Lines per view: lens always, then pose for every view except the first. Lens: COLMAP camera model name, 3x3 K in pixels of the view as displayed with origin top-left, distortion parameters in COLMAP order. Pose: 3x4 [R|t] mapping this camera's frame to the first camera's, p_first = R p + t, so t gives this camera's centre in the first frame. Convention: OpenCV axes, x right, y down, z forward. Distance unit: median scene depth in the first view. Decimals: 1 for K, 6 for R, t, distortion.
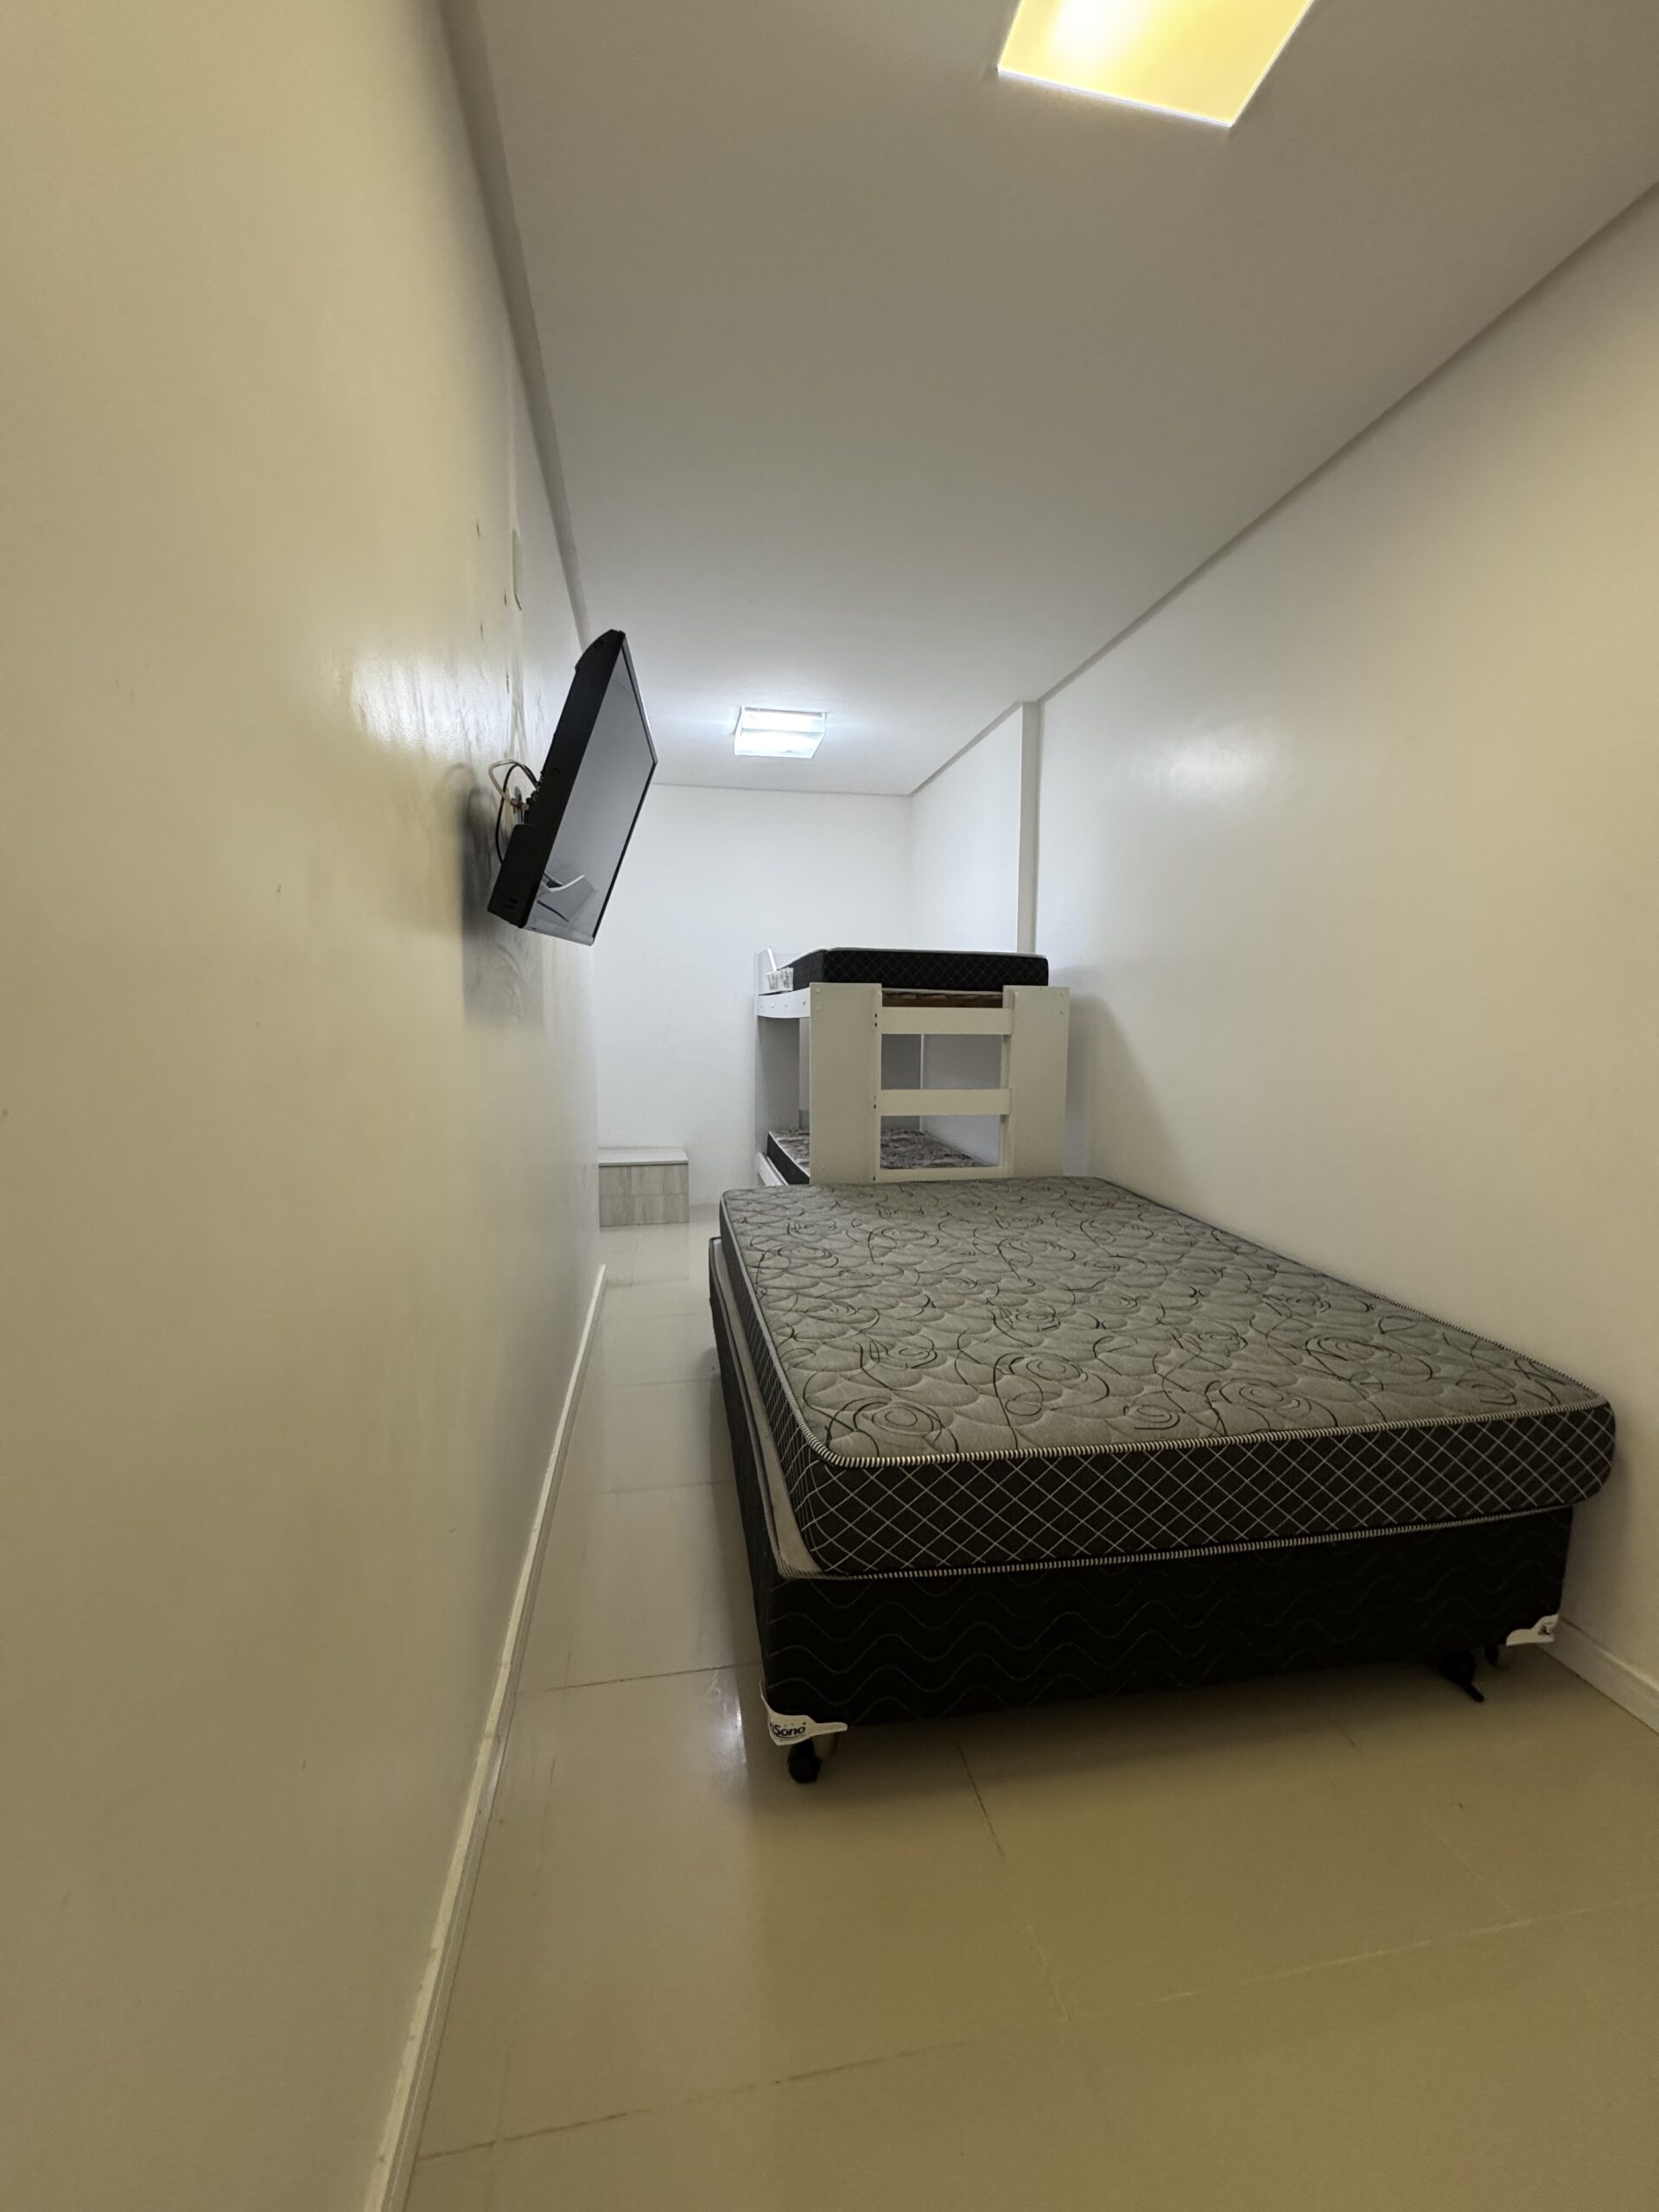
lens RADIAL K [[893.6, 0, 829.8], [0, 893.6, 1110.0], [0, 0, 1]] dist [-0.004597, 0.000790]
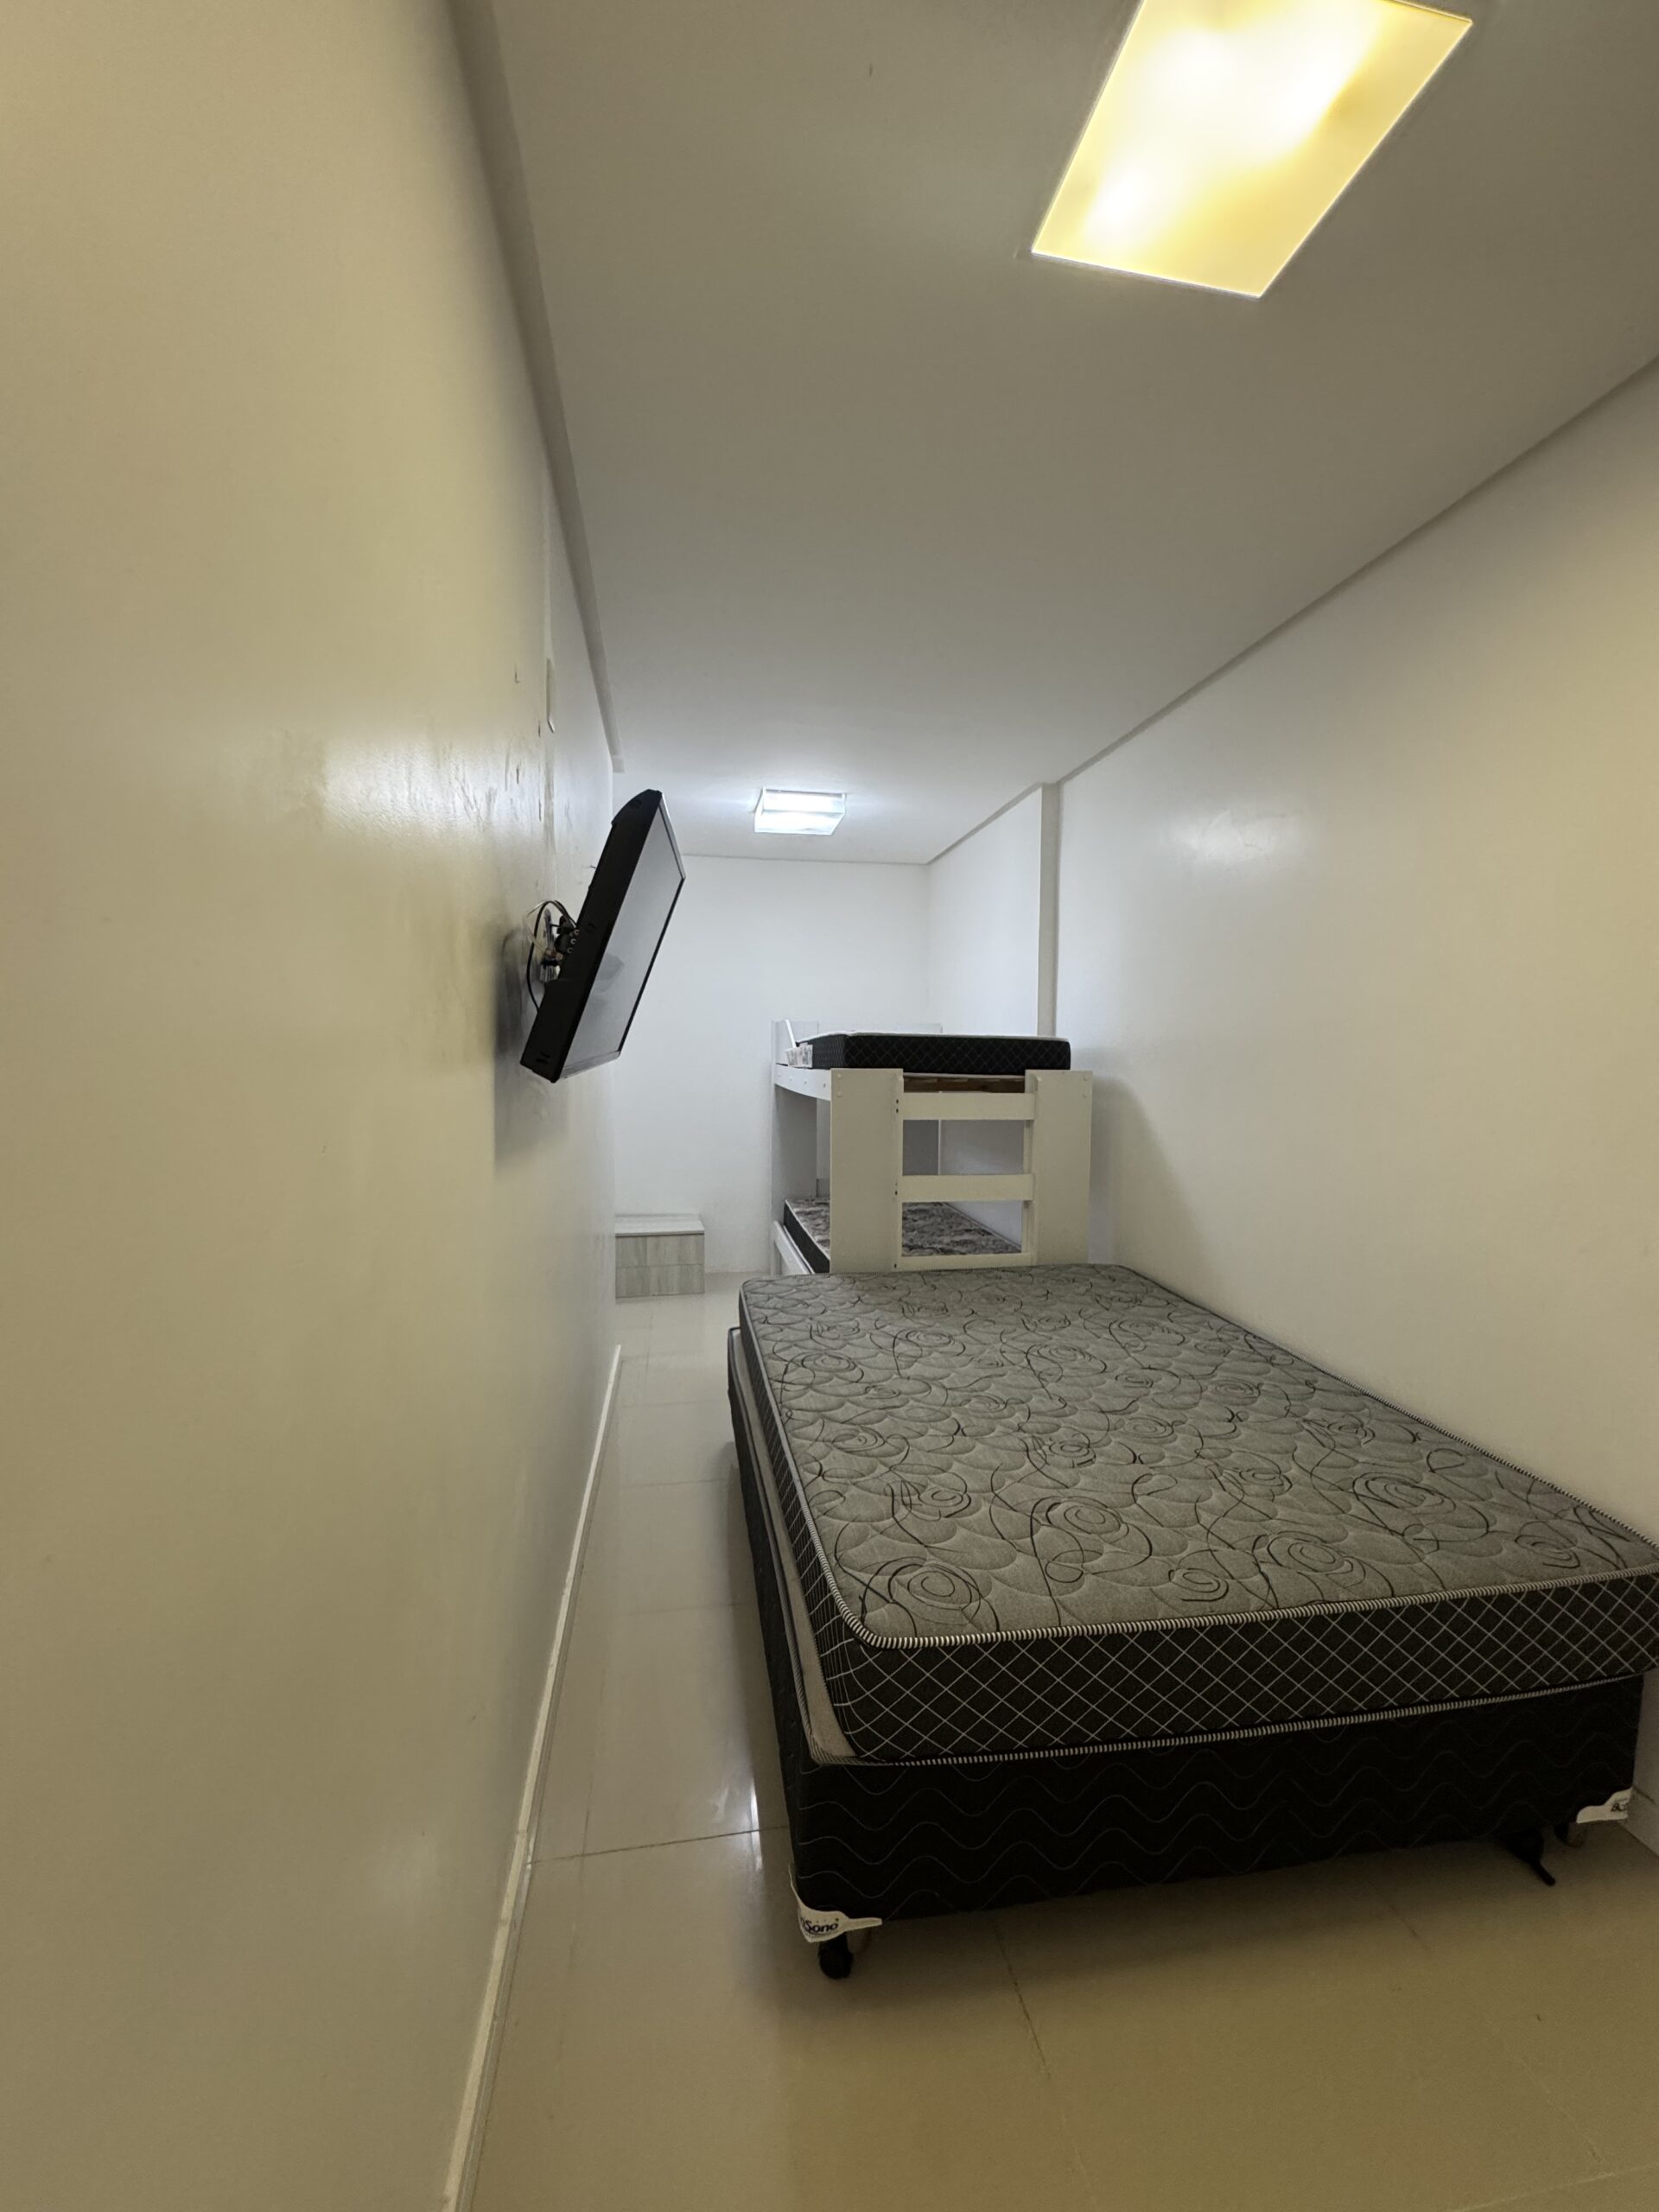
lens RADIAL K [[893.6, 0, 826.6], [0, 893.6, 1100.5], [0, 0, 1]] dist [-0.004597, 0.000790]
pose [[0.999895, 0.002600, -0.014261, -0.021550], [-0.003232, 0.999006, -0.044459, -0.106026], [0.014132, 0.044501, 0.998909, 0.011116]]
